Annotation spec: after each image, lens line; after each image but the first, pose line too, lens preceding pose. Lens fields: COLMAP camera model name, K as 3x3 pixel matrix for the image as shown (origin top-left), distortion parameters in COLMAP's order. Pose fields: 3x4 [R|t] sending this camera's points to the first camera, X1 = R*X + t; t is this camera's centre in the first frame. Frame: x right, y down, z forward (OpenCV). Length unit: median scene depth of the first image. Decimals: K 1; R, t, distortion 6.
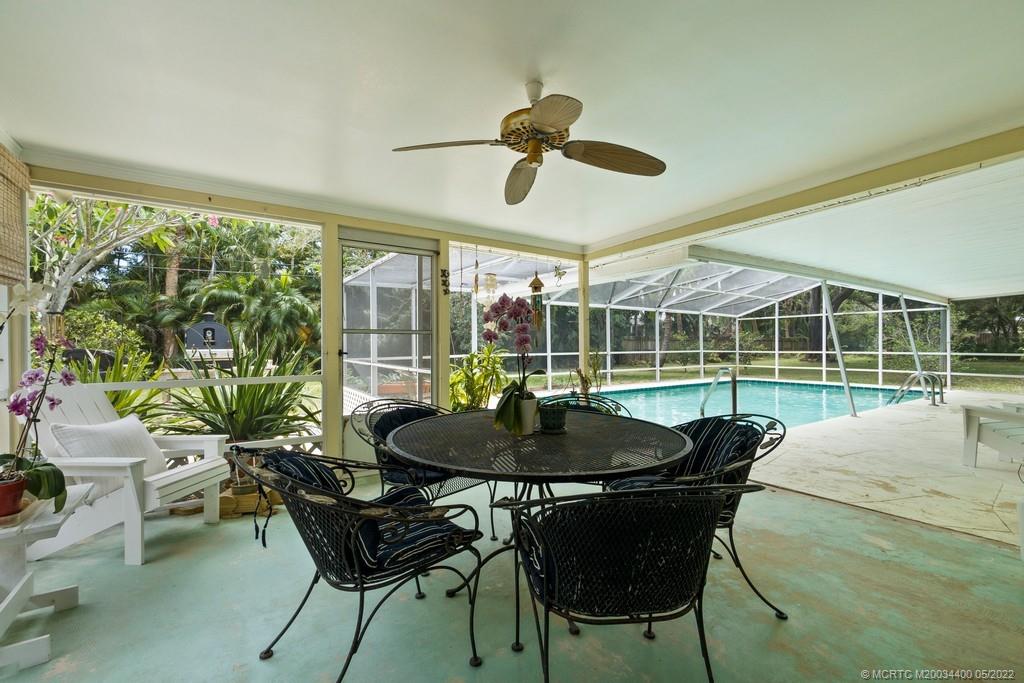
lens RADIAL K [[443.8, 0, 512.0], [0, 443.8, 341.5], [0, 0, 1]] dist [-0.001385, -0.000046]
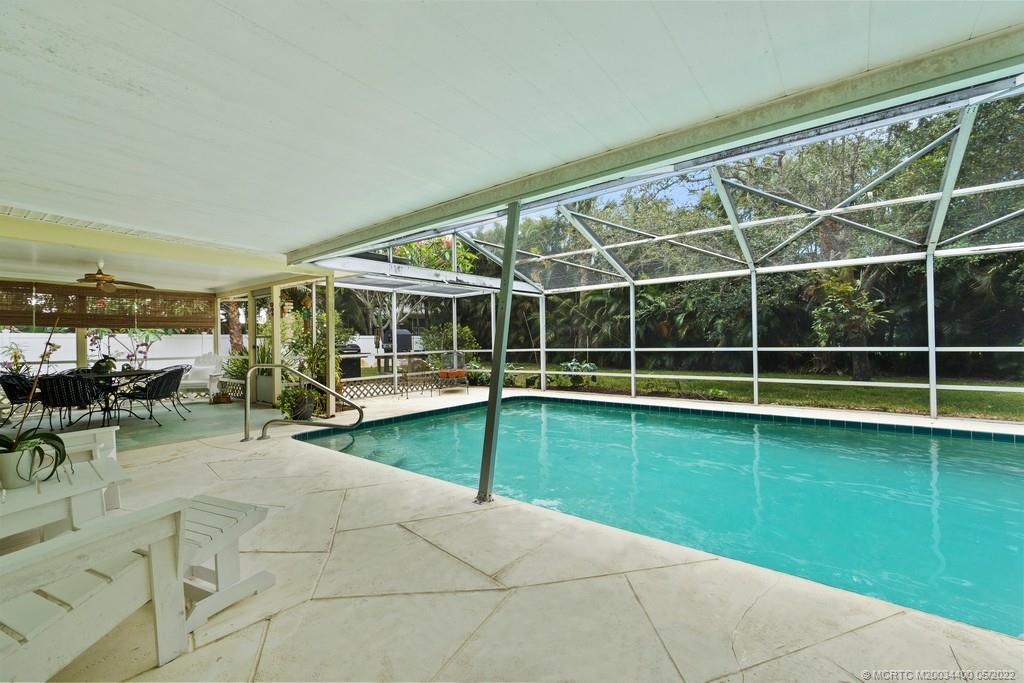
lens RADIAL K [[443.8, 0, 512.0], [0, 443.8, 341.5], [0, 0, 1]] dist [-0.001385, -0.000046]
pose [[0.292126, -0.003580, -0.956373, 0.755849], [0.017549, 0.999845, 0.001618, 0.009652], [0.956219, -0.017257, 0.292143, 0.577899]]
